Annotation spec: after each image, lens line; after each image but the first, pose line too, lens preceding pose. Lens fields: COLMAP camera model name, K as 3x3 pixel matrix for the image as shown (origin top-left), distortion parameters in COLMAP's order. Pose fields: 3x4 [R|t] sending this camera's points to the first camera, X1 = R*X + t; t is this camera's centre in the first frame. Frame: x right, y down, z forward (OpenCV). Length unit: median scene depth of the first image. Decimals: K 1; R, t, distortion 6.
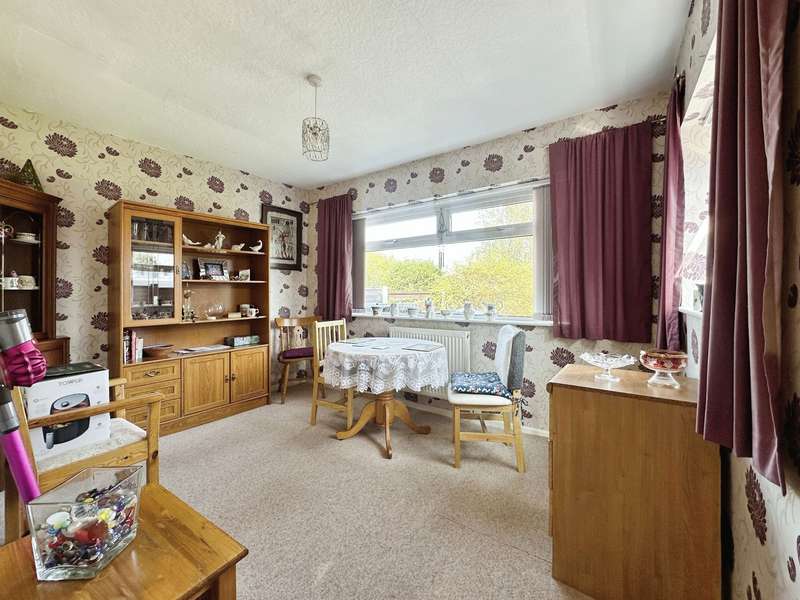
lens RADIAL K [[331.3, 0, 394.1], [0, 331.3, 296.8], [0, 0, 1]] dist [0.001049, 0.000066]
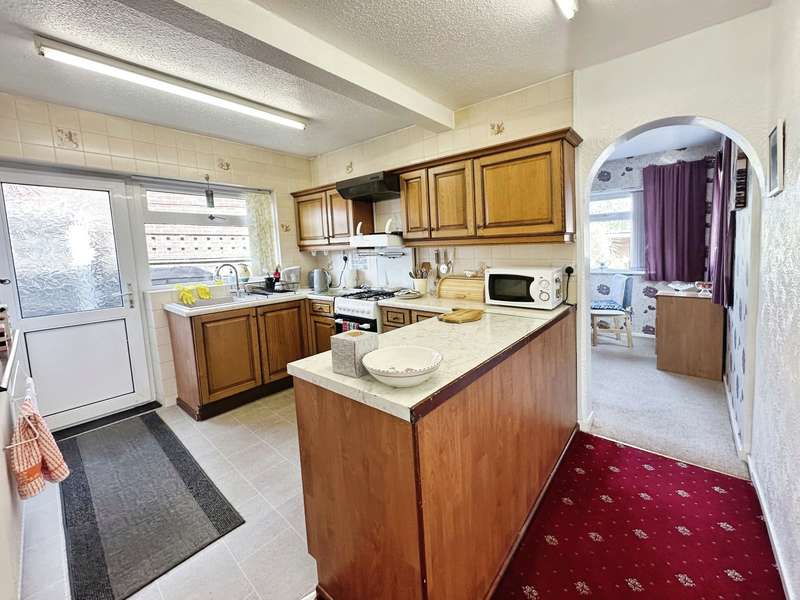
lens RADIAL K [[331.3, 0, 408.2], [0, 331.3, 271.7], [0, 0, 1]] dist [0.001049, 0.000066]
pose [[0.994949, -0.025542, -0.097081, -0.620834], [0.031220, 0.997861, 0.057426, -0.067334], [0.095406, -0.060167, 0.993618, -0.898340]]
